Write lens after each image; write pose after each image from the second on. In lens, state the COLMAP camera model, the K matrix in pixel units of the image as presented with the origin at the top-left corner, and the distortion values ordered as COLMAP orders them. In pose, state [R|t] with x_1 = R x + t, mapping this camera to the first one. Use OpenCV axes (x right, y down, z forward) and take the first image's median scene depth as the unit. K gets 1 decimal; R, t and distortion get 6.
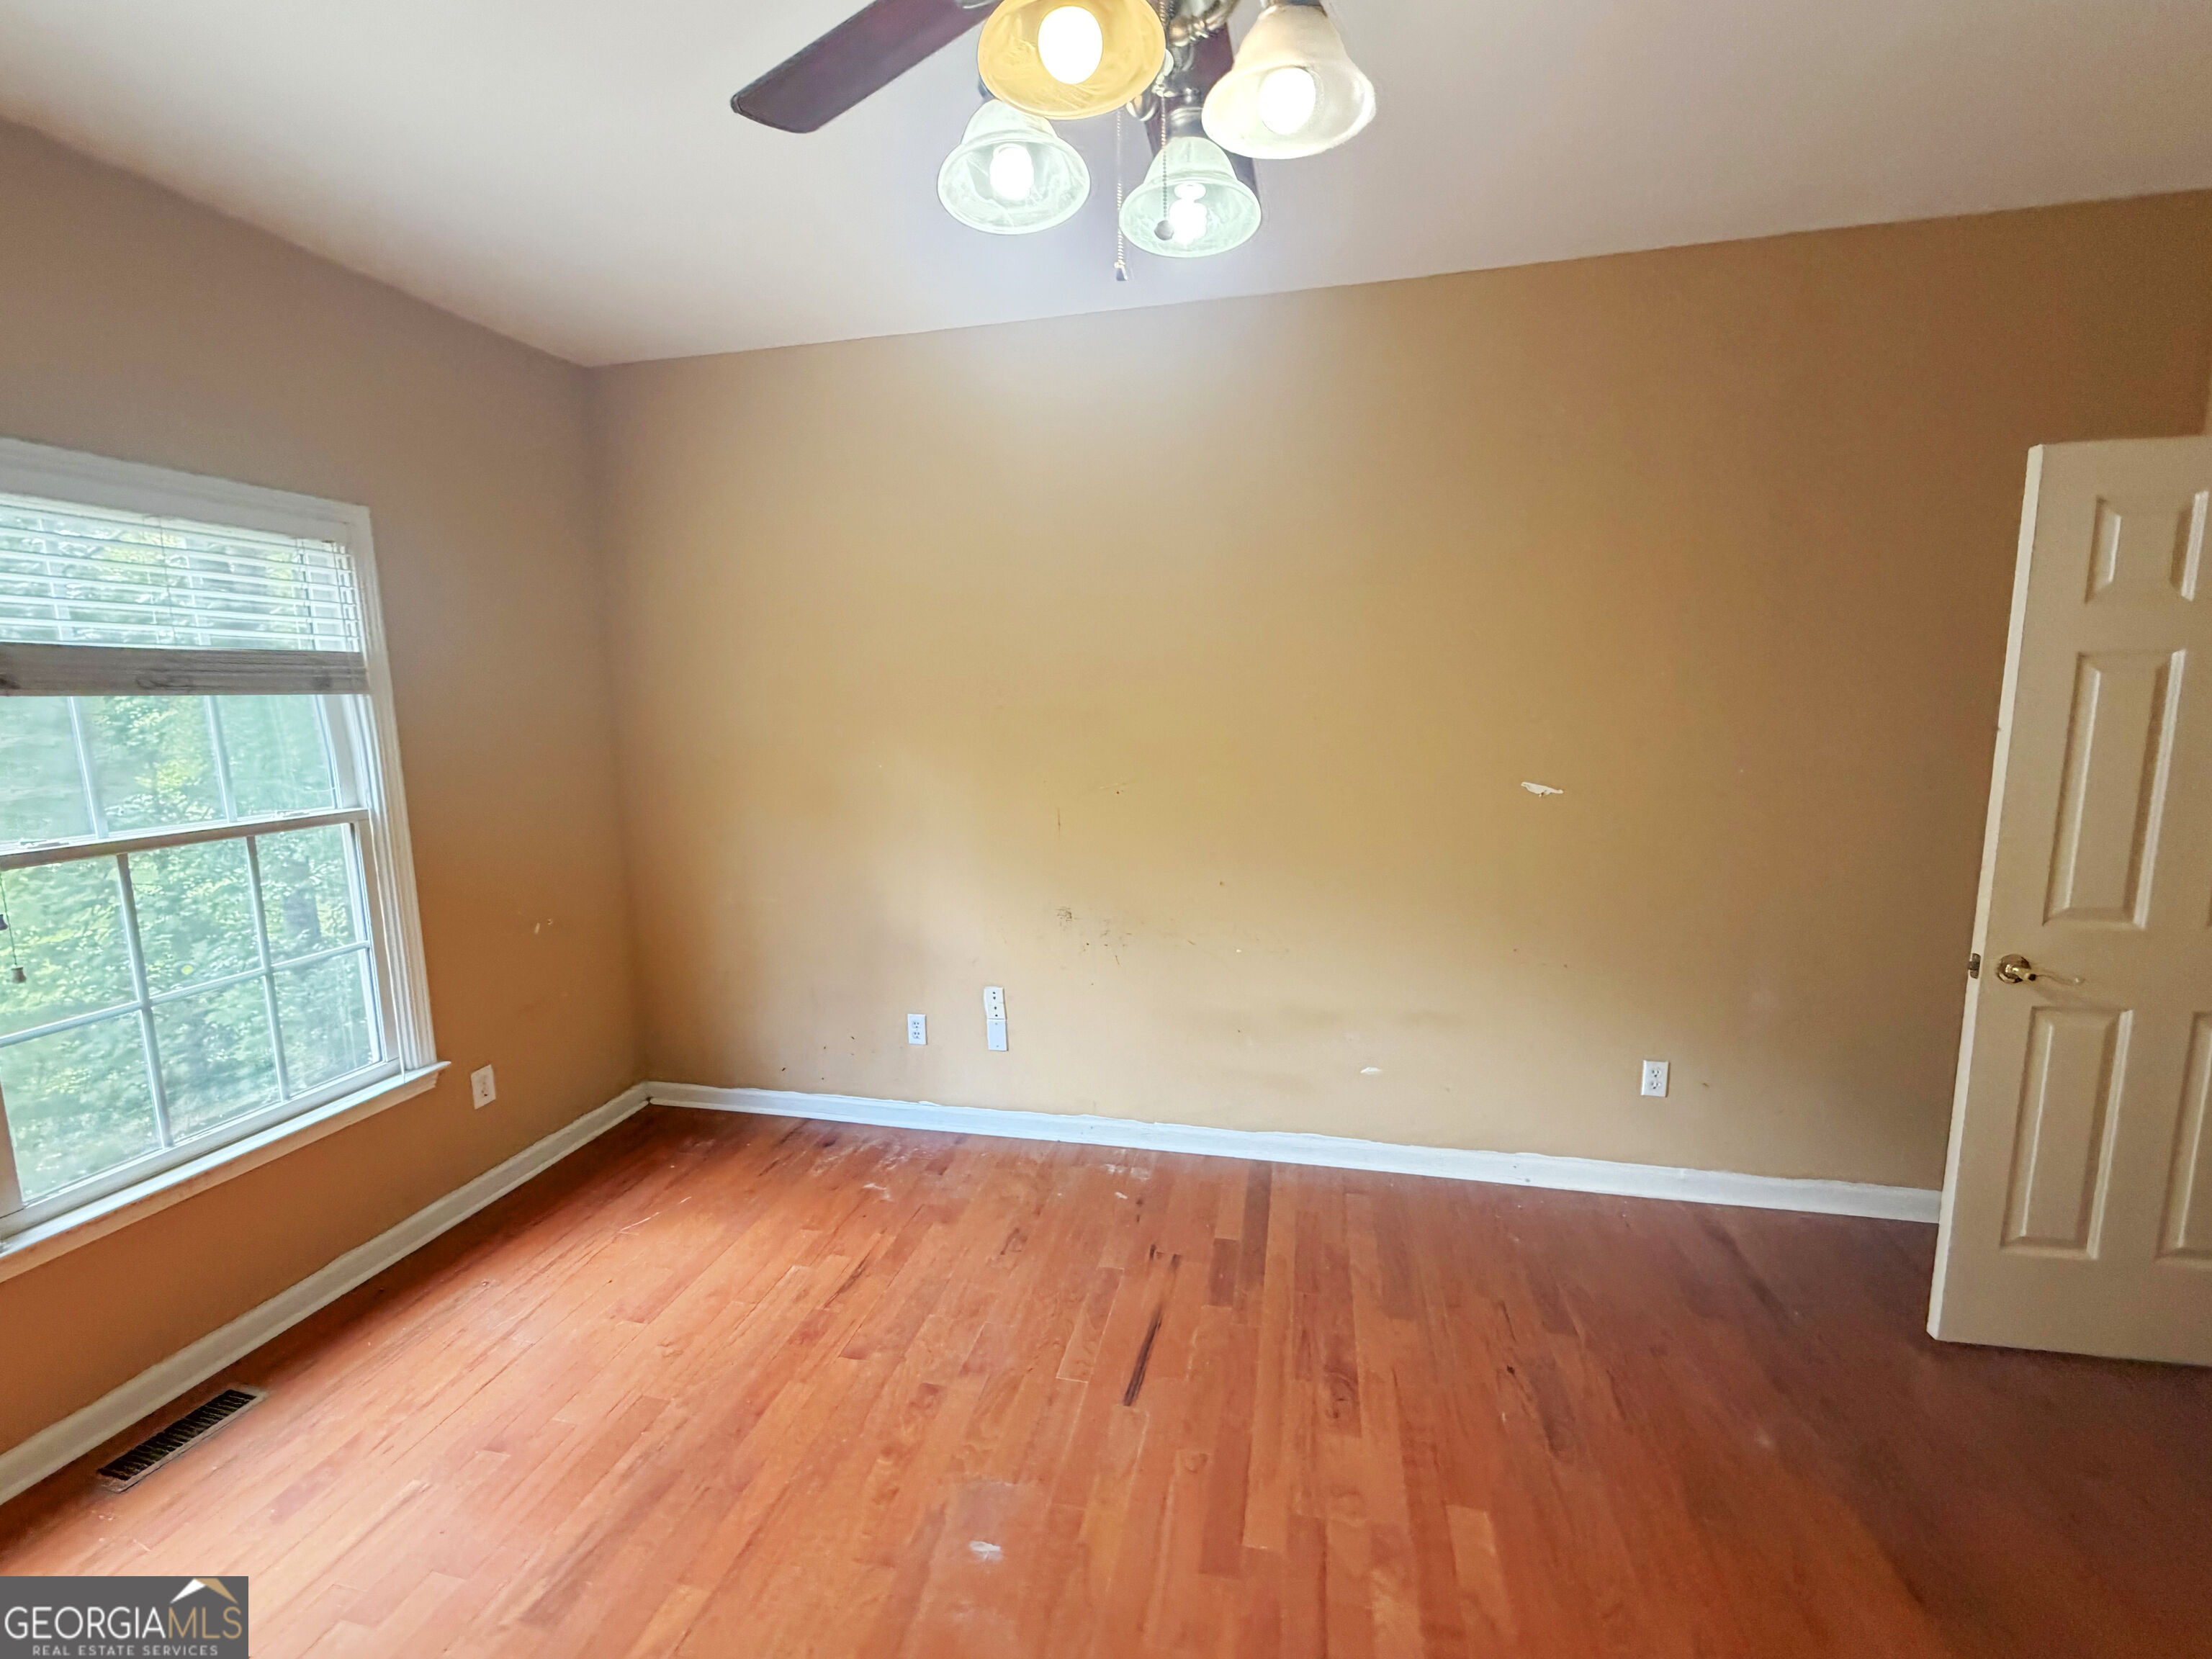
lens RADIAL K [[938.5, 0, 1080.7], [0, 938.5, 824.7], [0, 0, 1]] dist [0.008687, 0.000041]
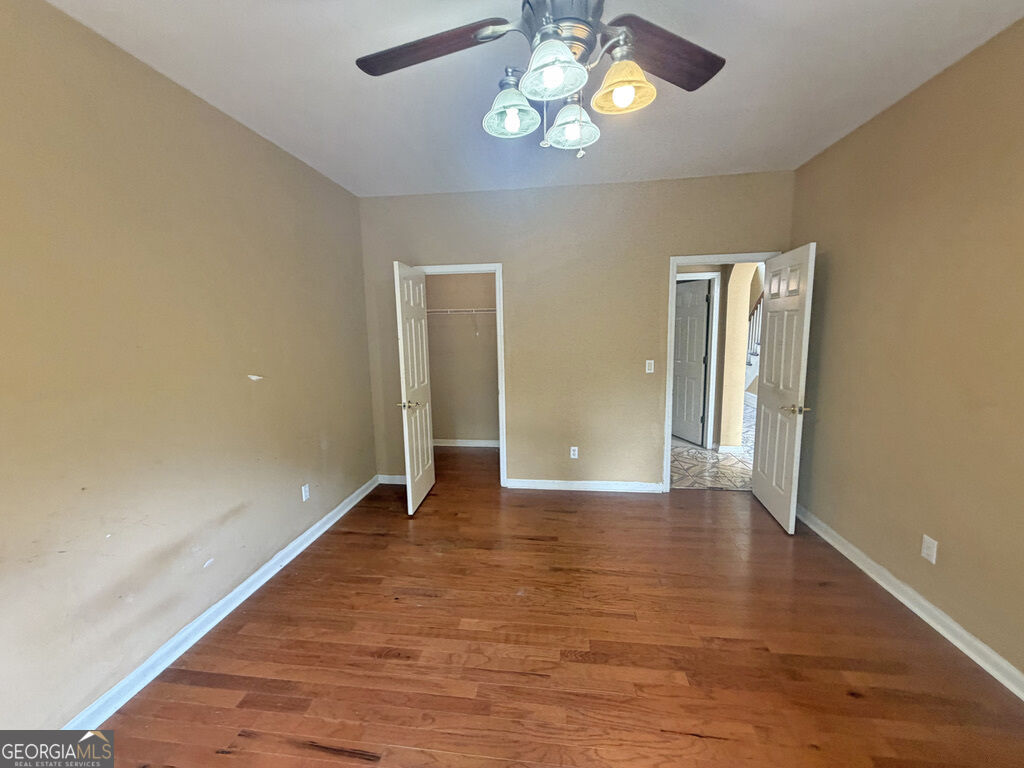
lens RADIAL K [[414.1, 0, 508.0], [0, 414.1, 375.8], [0, 0, 1]] dist [-0.001513, -0.000564]
pose [[-0.107519, -0.094534, 0.989698, -0.503122], [0.168277, 0.979376, 0.111830, -0.055220], [-0.979858, 0.178567, -0.089394, 0.600595]]
